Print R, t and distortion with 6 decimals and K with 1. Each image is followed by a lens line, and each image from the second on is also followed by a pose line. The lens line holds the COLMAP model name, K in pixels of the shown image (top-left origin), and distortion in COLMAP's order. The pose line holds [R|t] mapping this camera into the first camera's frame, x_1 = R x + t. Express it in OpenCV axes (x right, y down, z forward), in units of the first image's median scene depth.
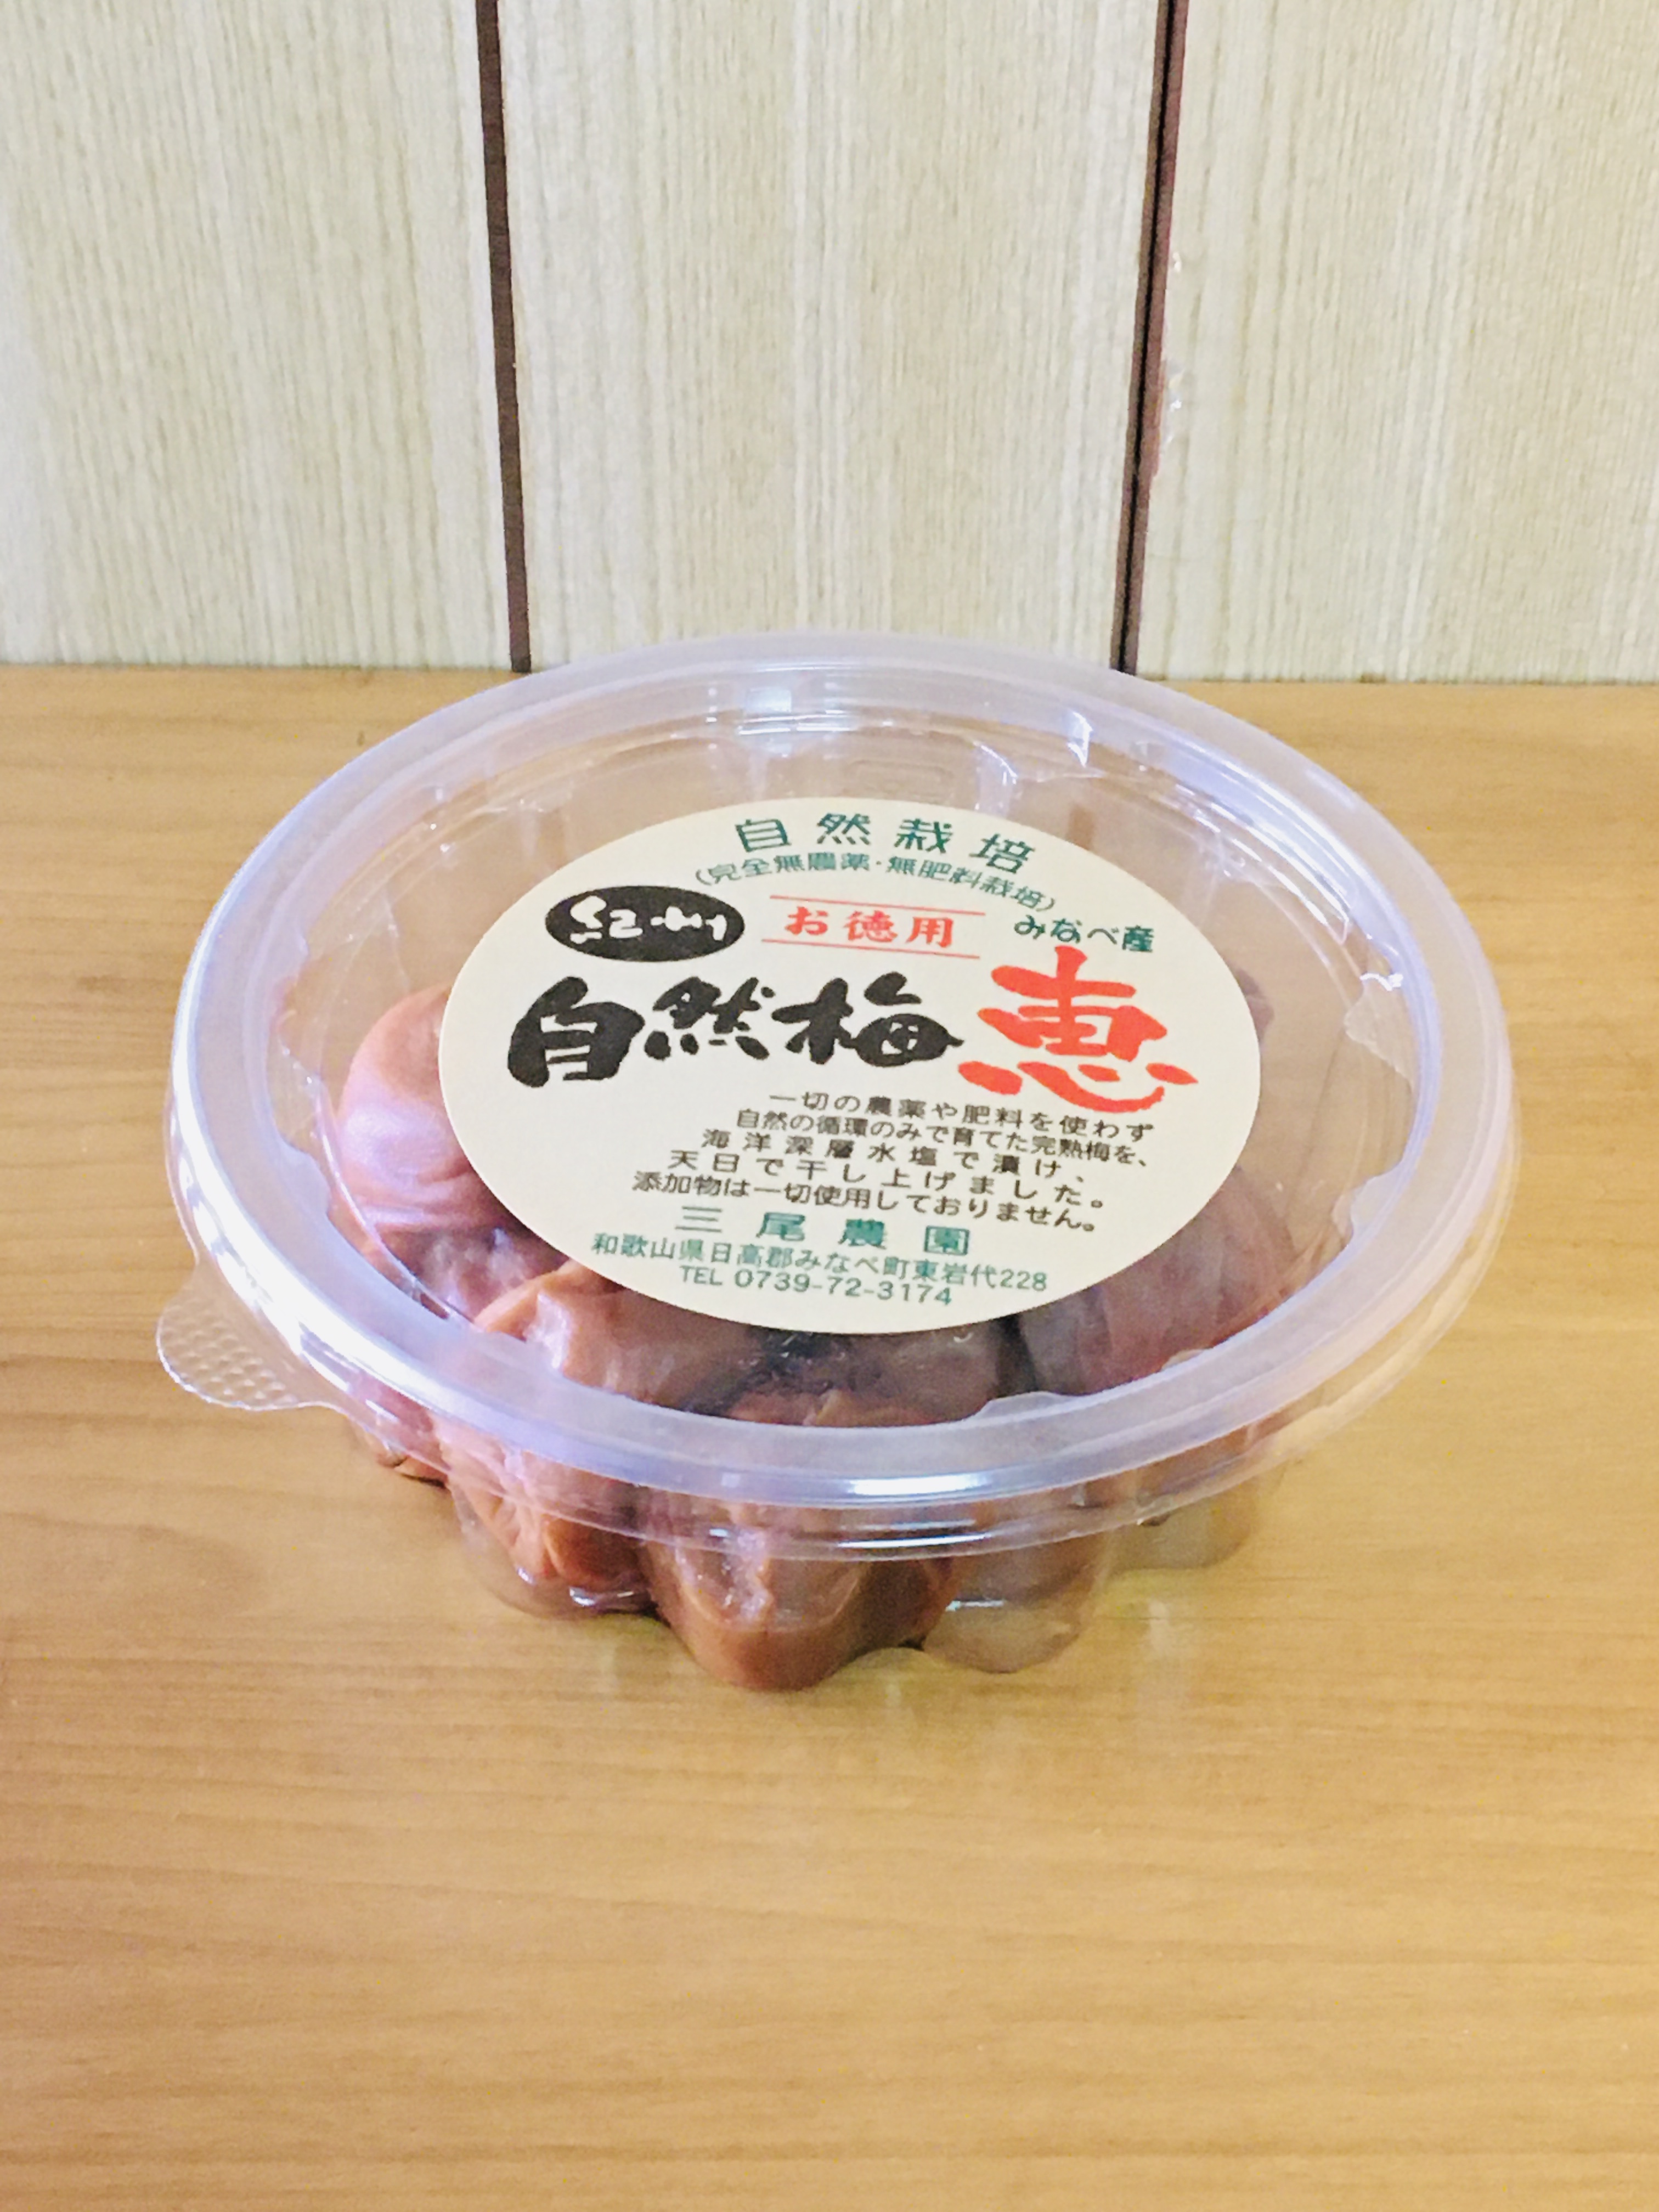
lens RADIAL K [[3884.8, 0, 833.8], [0, 3884.8, 1098.1], [0, 0, 1]] dist [-0.015805, 0.000000]
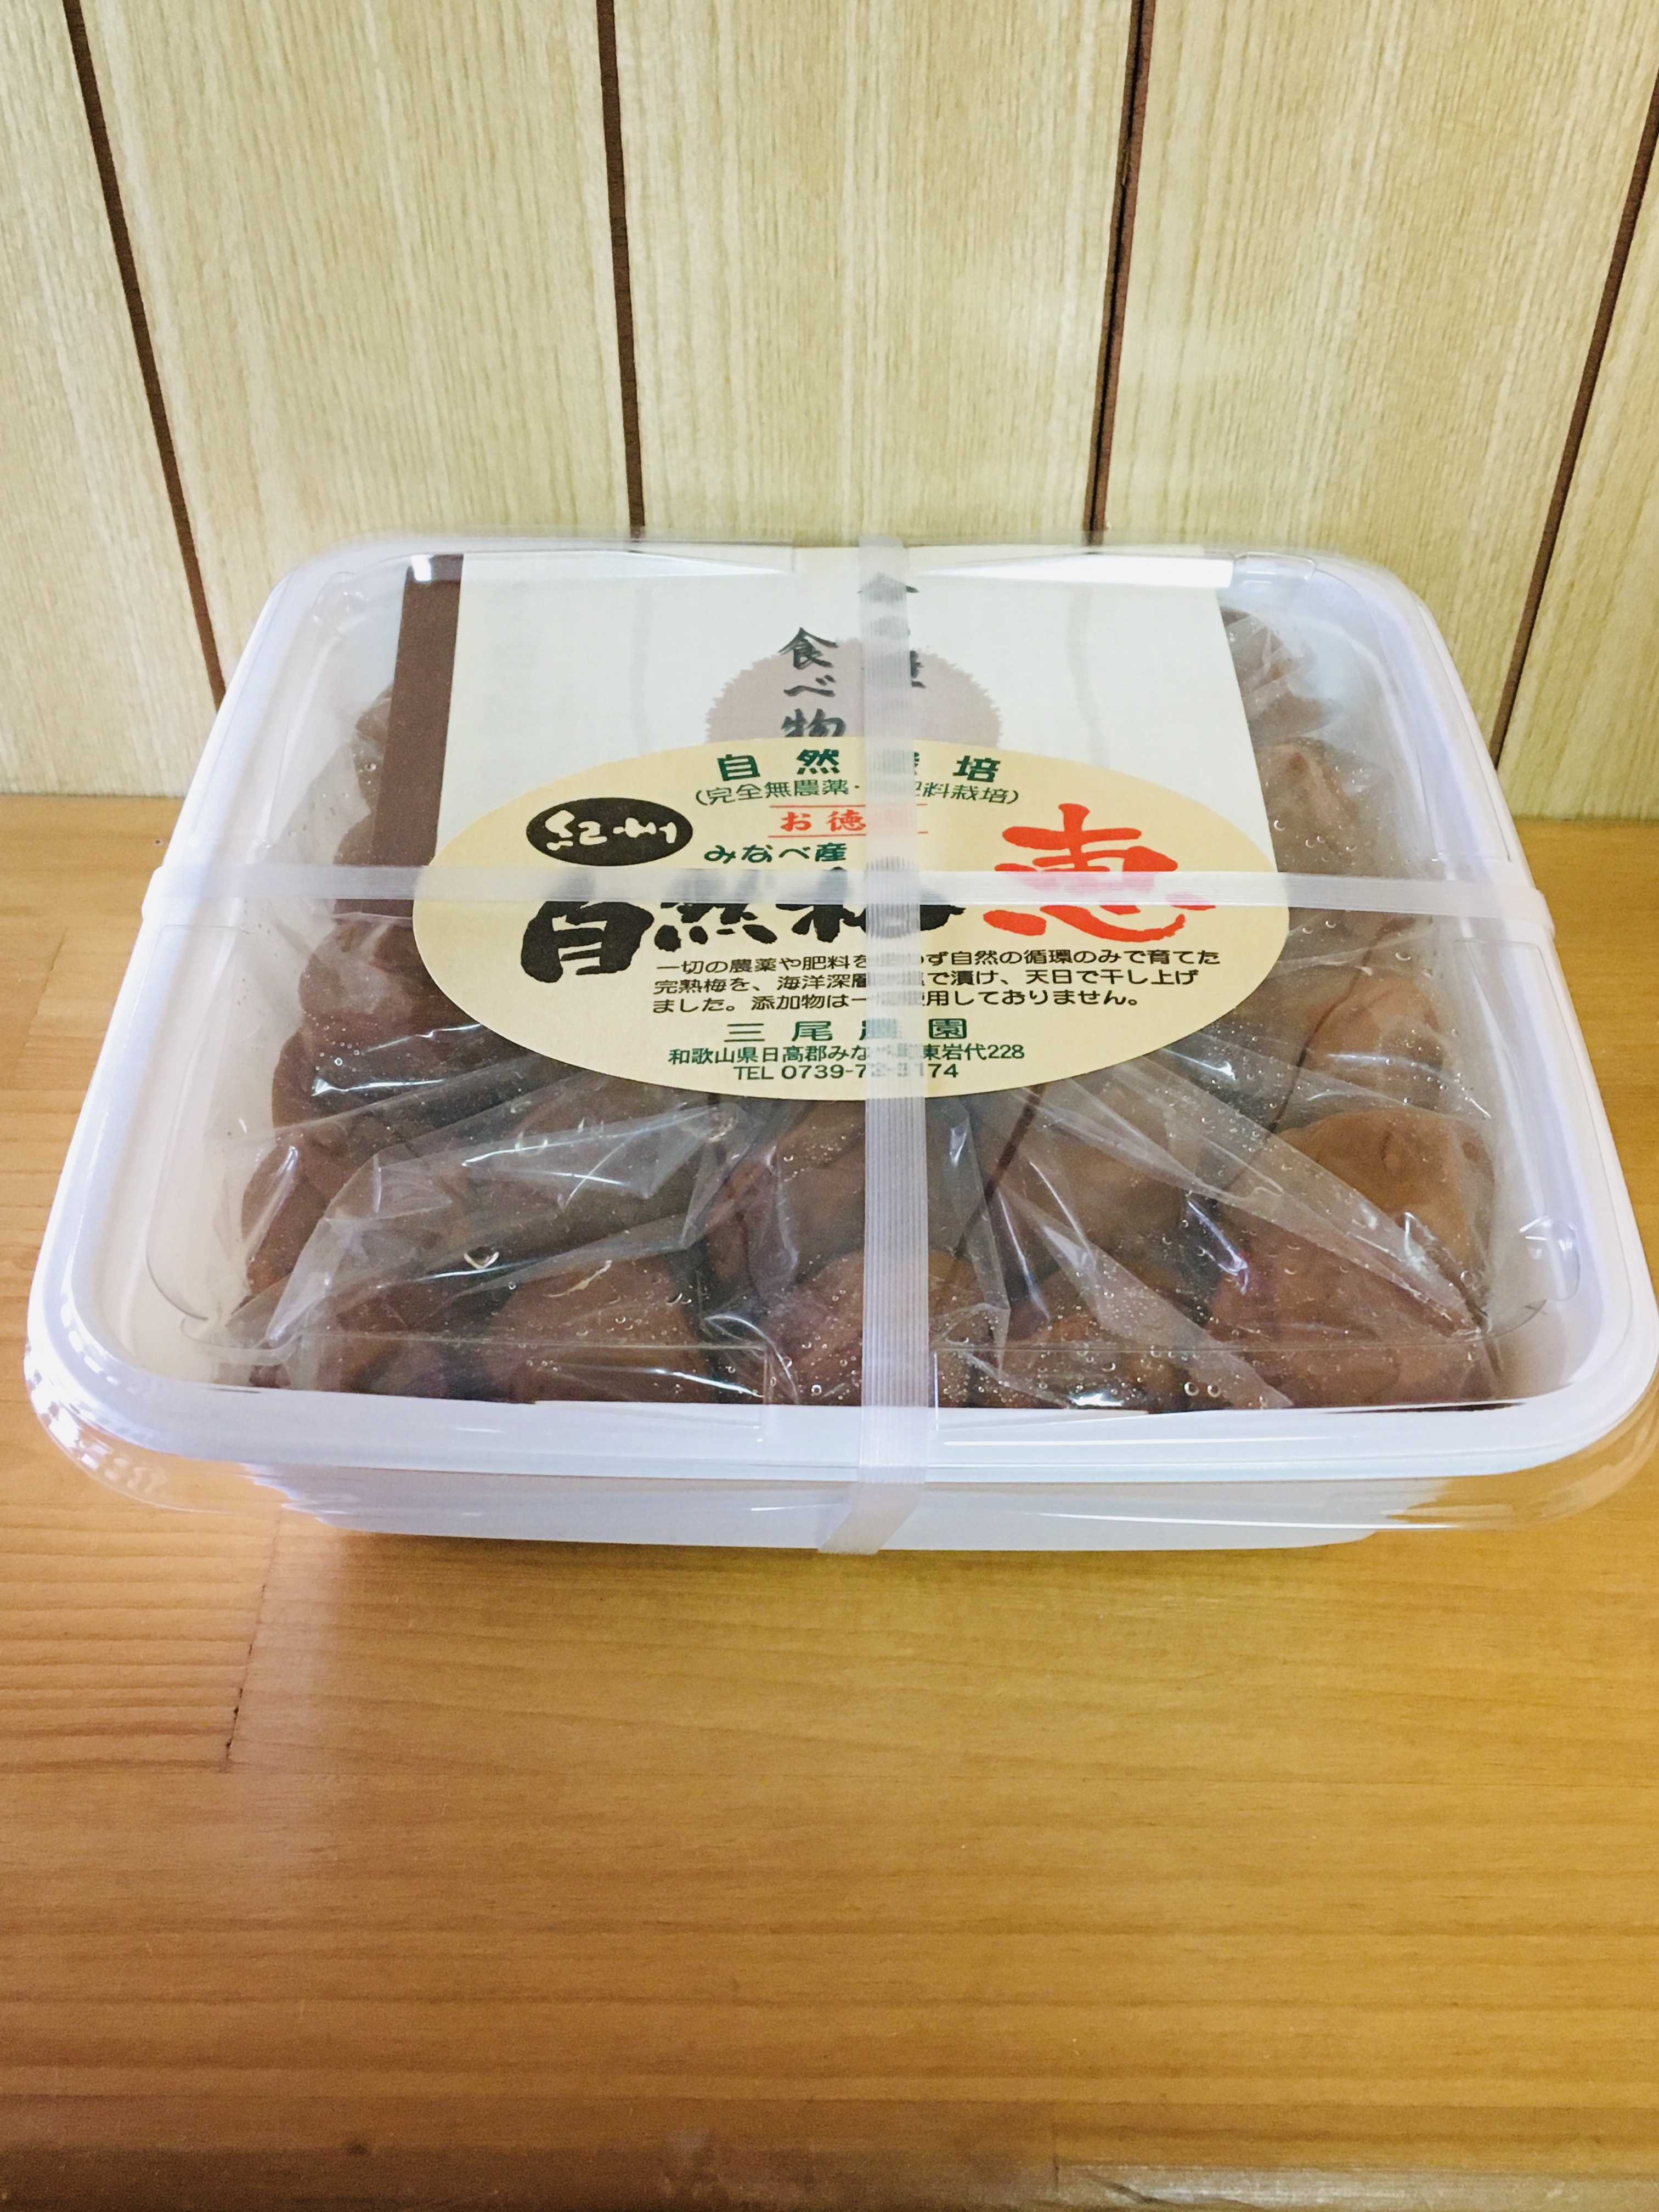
lens RADIAL K [[2343.1, 0, 809.5], [0, 2343.1, 1105.0], [0, 0, 1]] dist [-0.029479, 0.000000]
pose [[0.999656, 0.008006, -0.024959, 0.001170], [-0.006835, 0.998889, 0.046629, -0.044323], [0.025304, -0.046442, 0.998600, 0.132721]]
